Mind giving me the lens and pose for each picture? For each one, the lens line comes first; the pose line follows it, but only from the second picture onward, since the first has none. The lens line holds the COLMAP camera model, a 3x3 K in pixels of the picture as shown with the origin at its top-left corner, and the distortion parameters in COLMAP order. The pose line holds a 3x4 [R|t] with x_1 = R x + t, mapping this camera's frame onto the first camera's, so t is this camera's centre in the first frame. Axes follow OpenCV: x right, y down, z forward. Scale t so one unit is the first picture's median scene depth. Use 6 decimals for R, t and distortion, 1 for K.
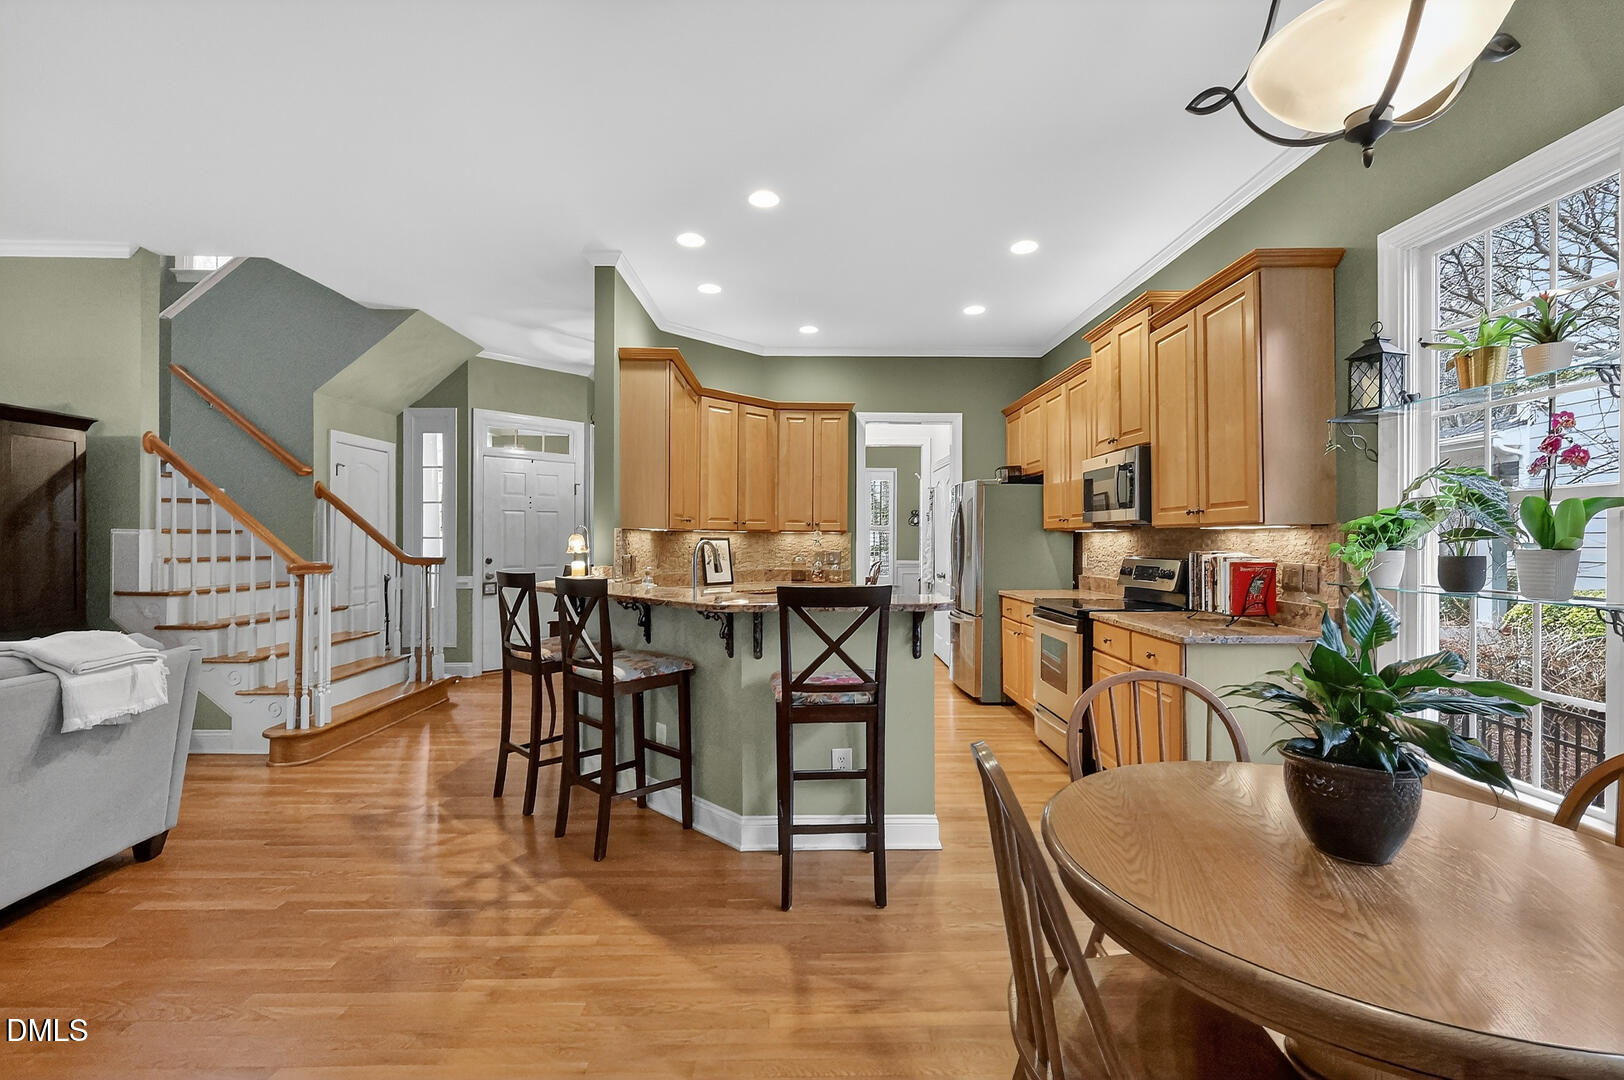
lens RADIAL K [[707.5, 0, 822.5], [0, 707.5, 538.3], [0, 0, 1]] dist [0.000739, 0.001070]
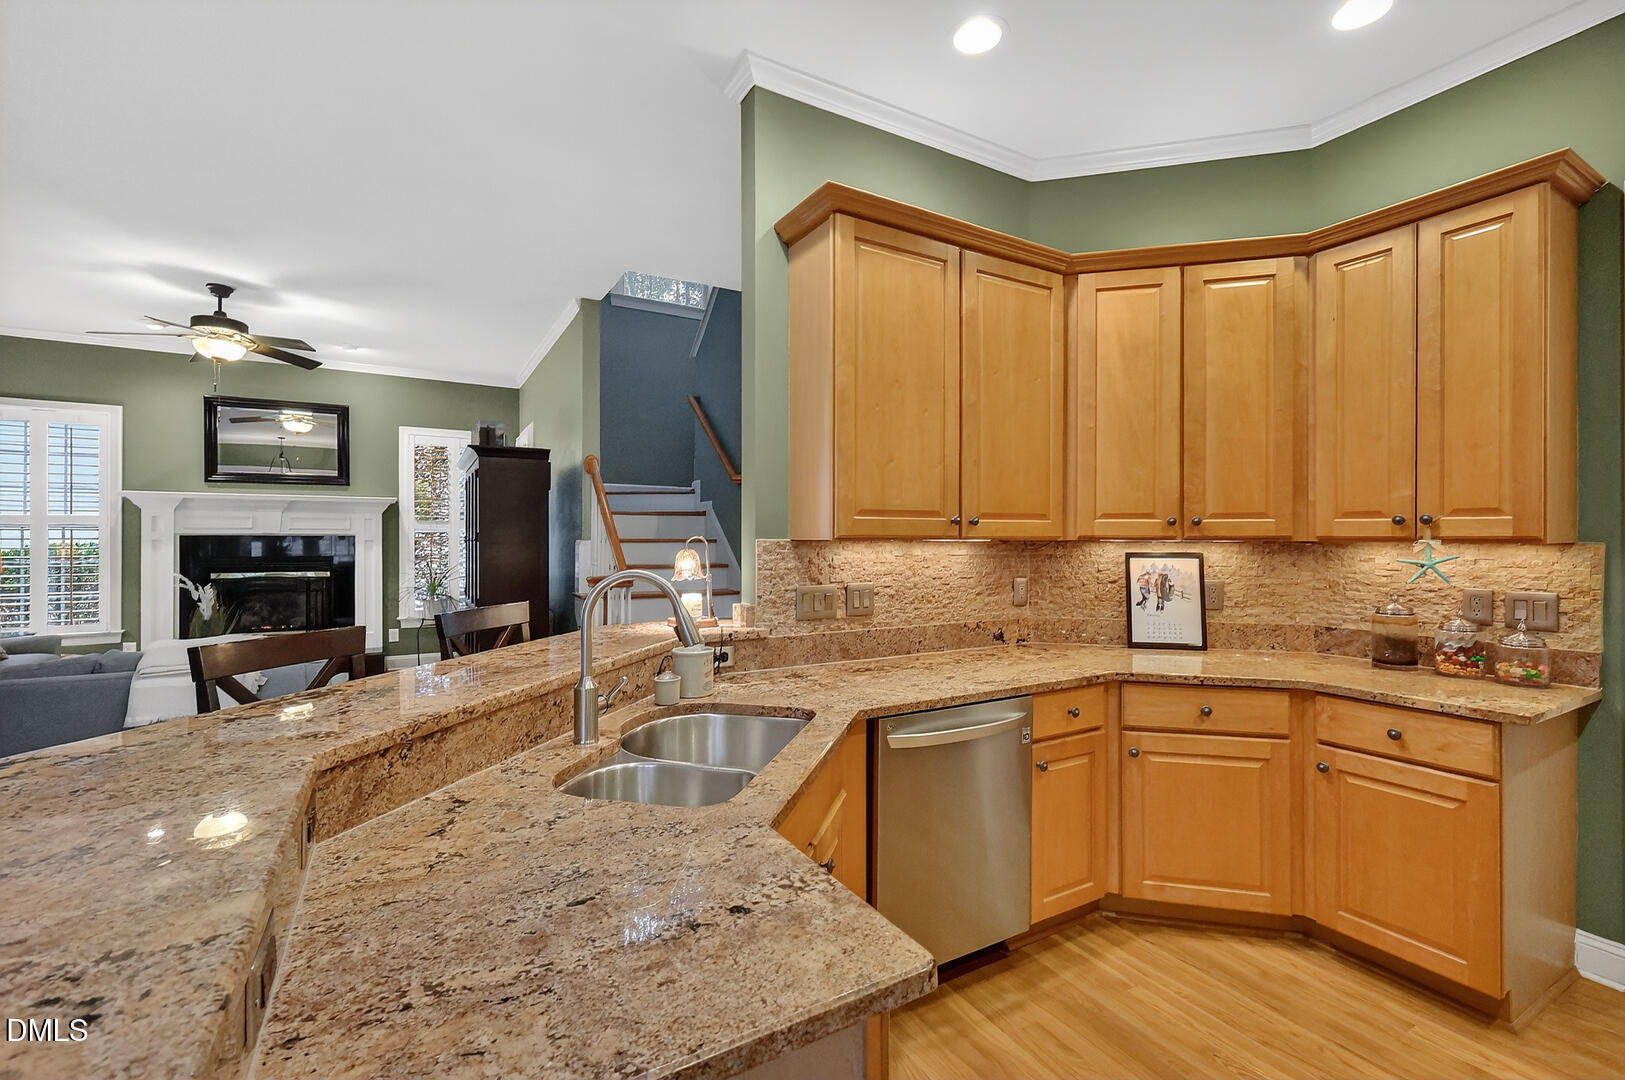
lens RADIAL K [[707.9, 0, 816.6], [0, 707.9, 537.7], [0, 0, 1]] dist [0.000739, 0.001070]
pose [[0.483201, -0.002972, -0.875505, 0.211059], [0.001140, 0.999996, -0.002765, -0.012847], [0.875509, 0.000338, 0.483202, 0.686906]]
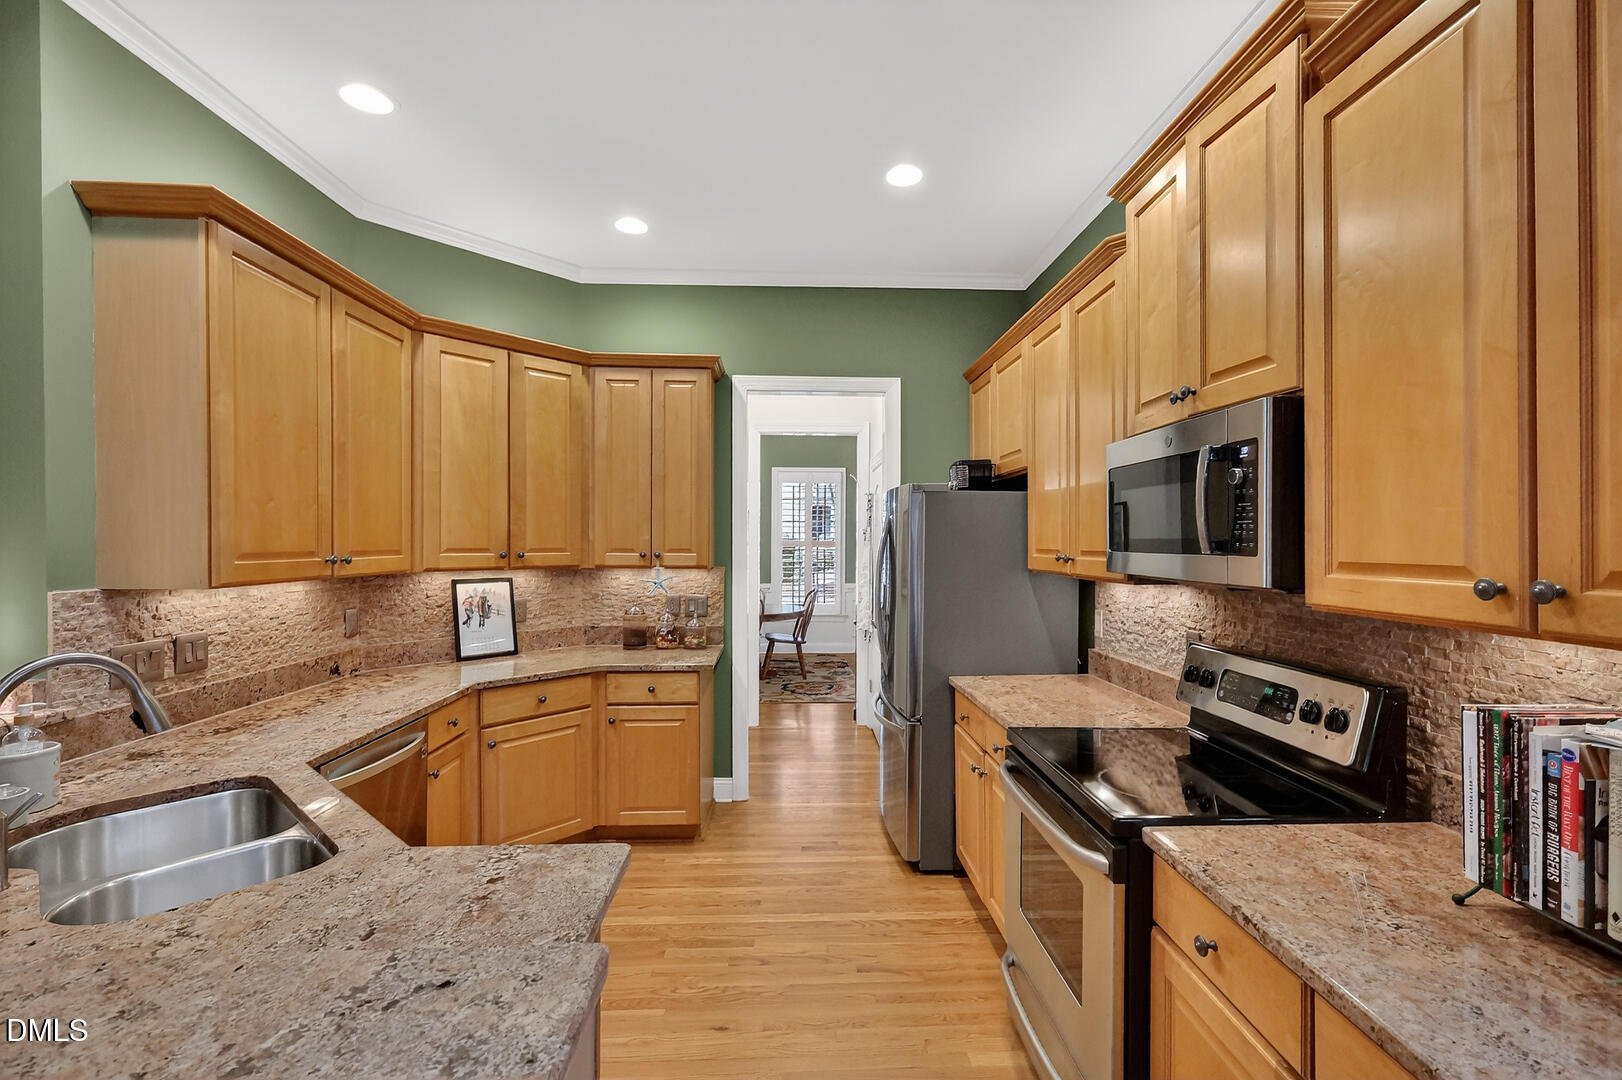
lens RADIAL K [[706.6, 0, 822.7], [0, 706.6, 548.0], [0, 0, 1]] dist [0.000739, 0.001070]
pose [[0.999803, 0.000712, 0.019820, 0.157057], [-0.000924, 0.999943, 0.010677, -0.041883], [-0.019812, -0.010694, 0.999747, 0.499414]]
